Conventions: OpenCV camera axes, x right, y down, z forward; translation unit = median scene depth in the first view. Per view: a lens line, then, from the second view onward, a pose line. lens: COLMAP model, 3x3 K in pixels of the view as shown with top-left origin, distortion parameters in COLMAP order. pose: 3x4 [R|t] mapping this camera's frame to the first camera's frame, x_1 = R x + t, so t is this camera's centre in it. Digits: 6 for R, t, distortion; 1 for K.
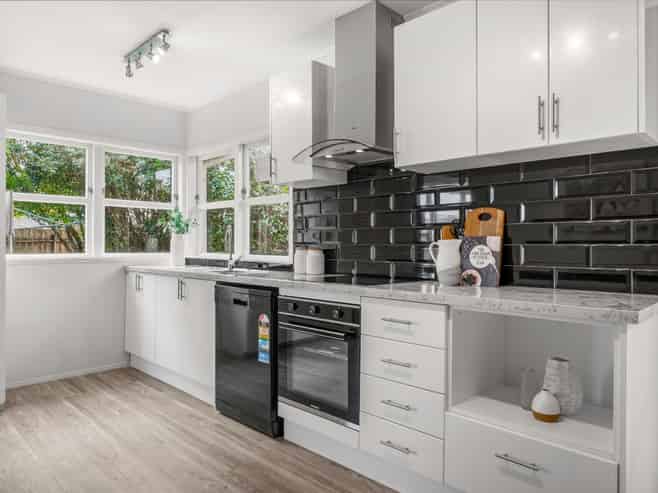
lens RADIAL K [[451.8, 0, 323.1], [0, 451.8, 247.1], [0, 0, 1]] dist [0.004487, 0.000514]
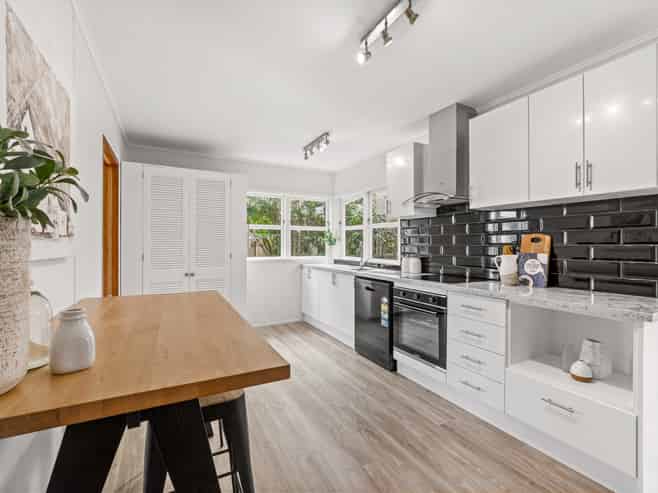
lens RADIAL K [[298.5, 0, 324.9], [0, 298.5, 243.6], [0, 0, 1]] dist [-0.000838, -0.000724]
pose [[0.958704, -0.000951, -0.284403, -0.027869], [-0.000490, 0.999987, -0.004995, -0.046046], [0.284404, 0.004928, 0.958692, -0.132366]]
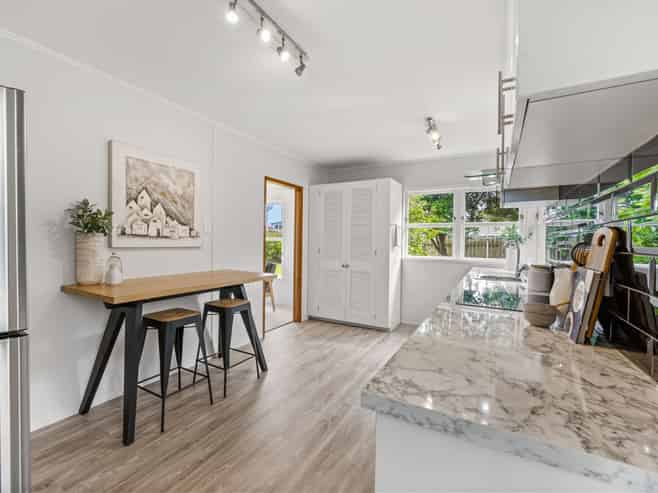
lens RADIAL K [[298.5, 0, 326.8], [0, 298.5, 245.1], [0, 0, 1]] dist [-0.000838, -0.000724]
pose [[0.268518, 0.020320, -0.963060, 0.568227], [-0.016804, 0.999724, 0.016408, -0.056589], [0.963128, 0.011778, 0.268786, 0.388307]]
